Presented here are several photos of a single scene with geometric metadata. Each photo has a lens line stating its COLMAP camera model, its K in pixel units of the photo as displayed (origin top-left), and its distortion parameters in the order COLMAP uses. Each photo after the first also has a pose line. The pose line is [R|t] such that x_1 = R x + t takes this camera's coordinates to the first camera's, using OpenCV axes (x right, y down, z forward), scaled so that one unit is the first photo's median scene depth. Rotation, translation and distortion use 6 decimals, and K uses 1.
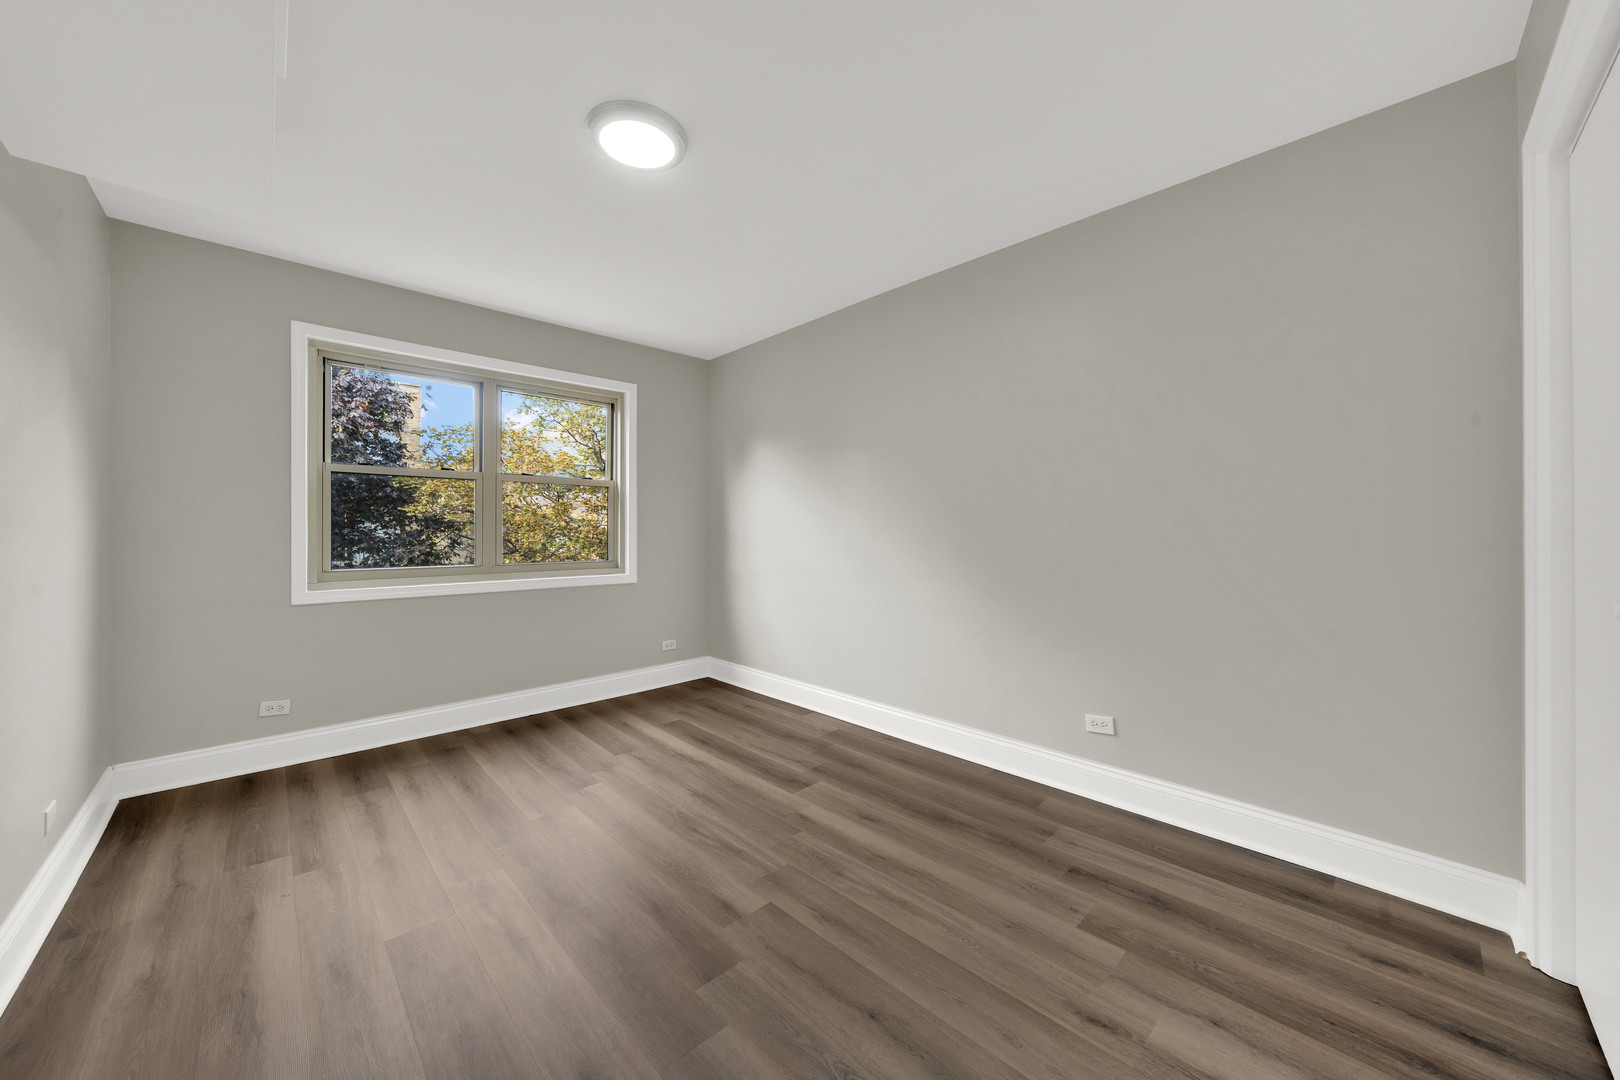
lens RADIAL K [[575.6, 0, 810.8], [0, 575.6, 530.4], [0, 0, 1]] dist [-0.007809, 0.000052]
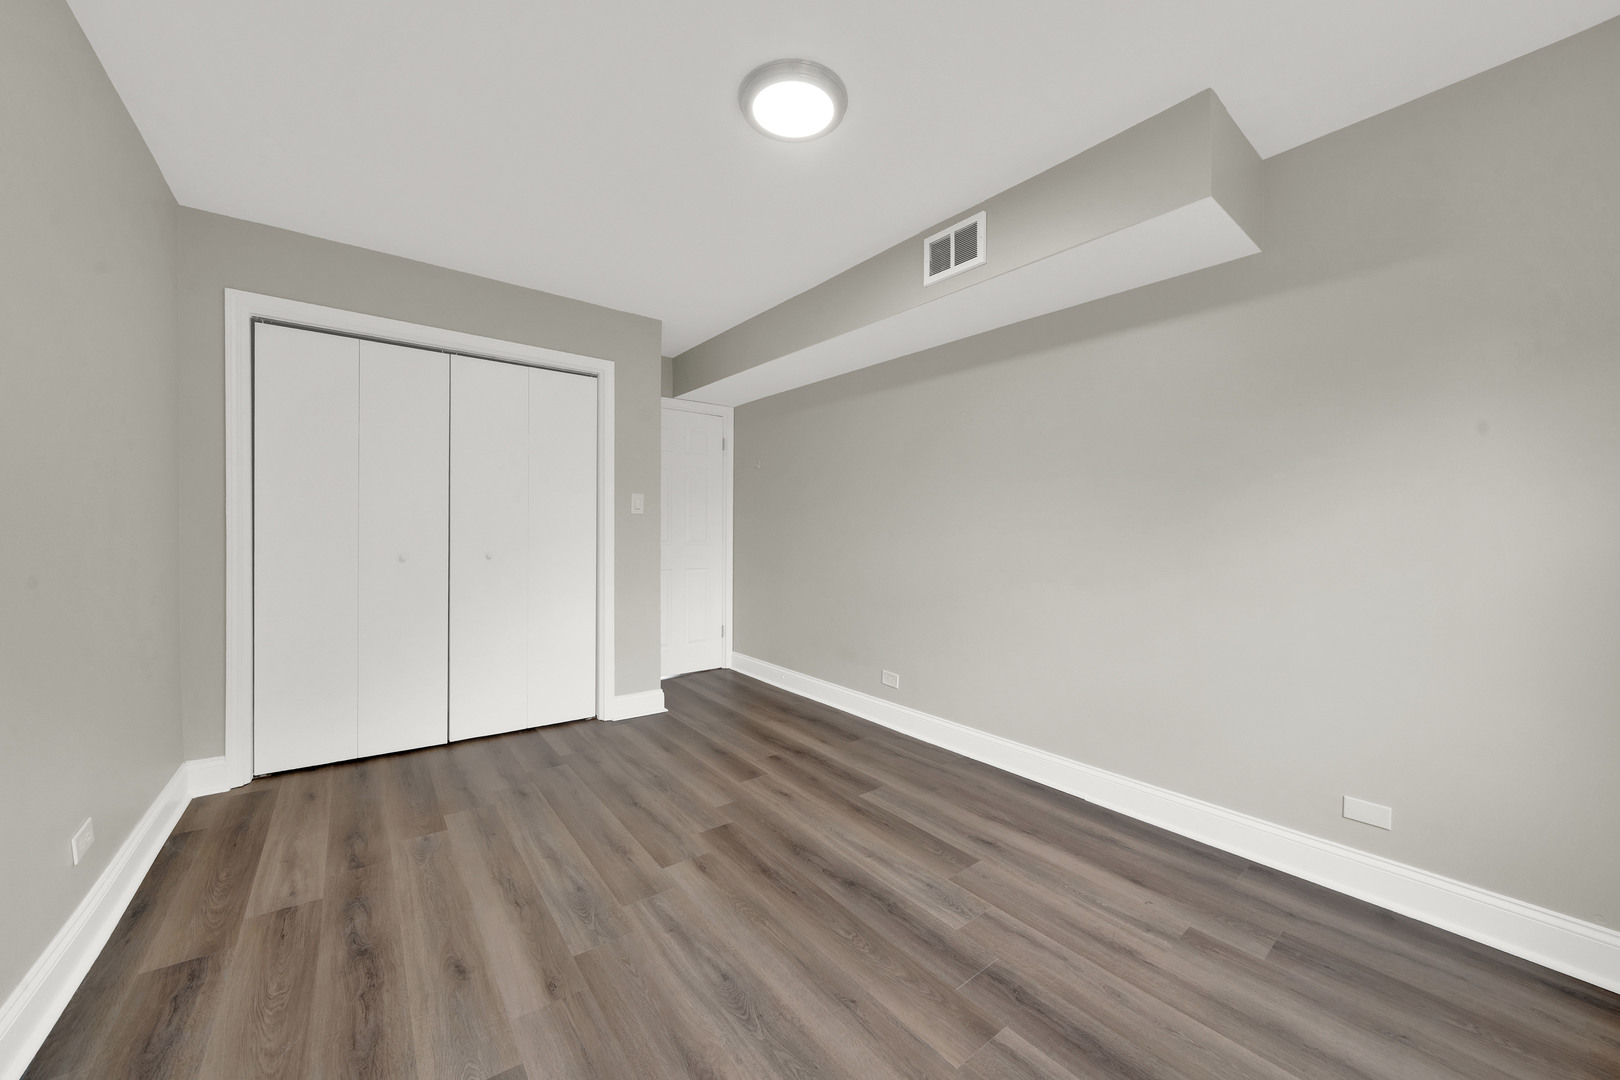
lens RADIAL K [[575.6, 0, 810.8], [0, 575.6, 530.4], [0, 0, 1]] dist [-0.007809, 0.000052]
pose [[-0.995471, 0.002246, 0.095041, -0.459136], [0.001509, 0.999968, -0.007821, 0.018046], [-0.095056, -0.007642, -0.995443, 2.081038]]
